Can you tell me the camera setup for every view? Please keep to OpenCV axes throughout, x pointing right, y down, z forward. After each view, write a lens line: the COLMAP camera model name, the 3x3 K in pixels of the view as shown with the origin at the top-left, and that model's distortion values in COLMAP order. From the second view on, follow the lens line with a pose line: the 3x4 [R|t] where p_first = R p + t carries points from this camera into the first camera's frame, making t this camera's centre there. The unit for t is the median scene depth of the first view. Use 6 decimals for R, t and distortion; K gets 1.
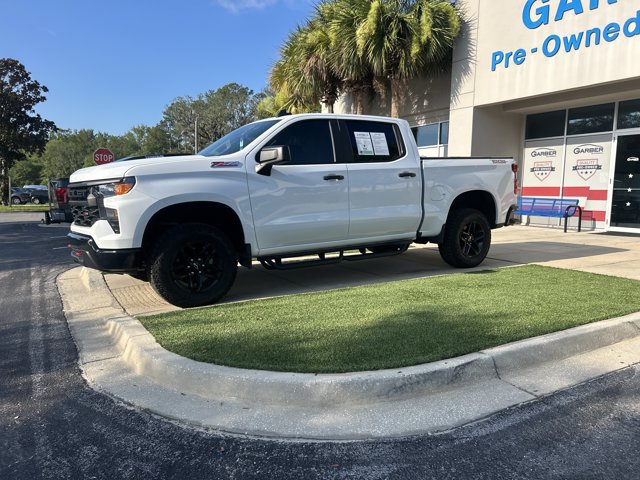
lens RADIAL K [[483.1, 0, 321.8], [0, 483.1, 244.6], [0, 0, 1]] dist [0.040148, -0.039504]
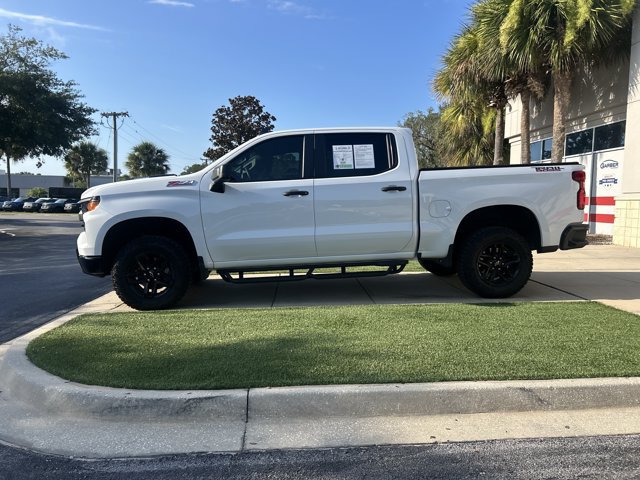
lens RADIAL K [[481.0, 0, 323.0], [0, 481.0, 237.4], [0, 0, 1]] dist [0.048830, -0.051286]
pose [[0.884737, 0.028989, -0.465189, 0.411954], [-0.046243, 0.998599, -0.025720, -0.020472], [0.463792, 0.044267, 0.884838, 0.125027]]
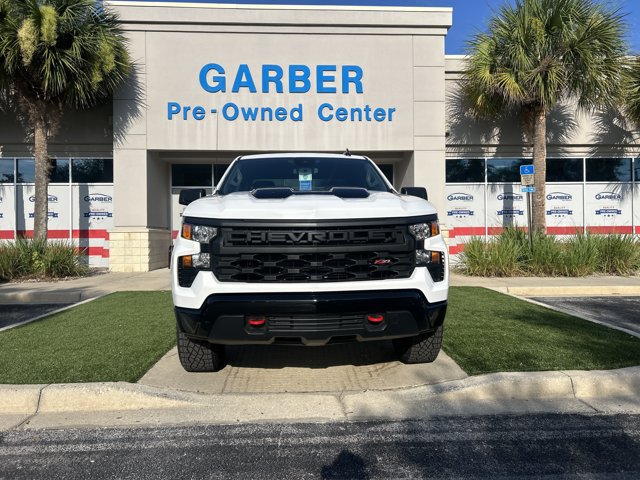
lens RADIAL K [[481.0, 0, 323.0], [0, 481.0, 237.4], [0, 0, 1]] dist [0.048830, -0.051286]
pose [[0.468021, -0.014650, 0.883596, -0.767863], [0.110188, 0.993027, -0.041900, -0.052670], [-0.876821, 0.116972, 0.466372, 0.488630]]
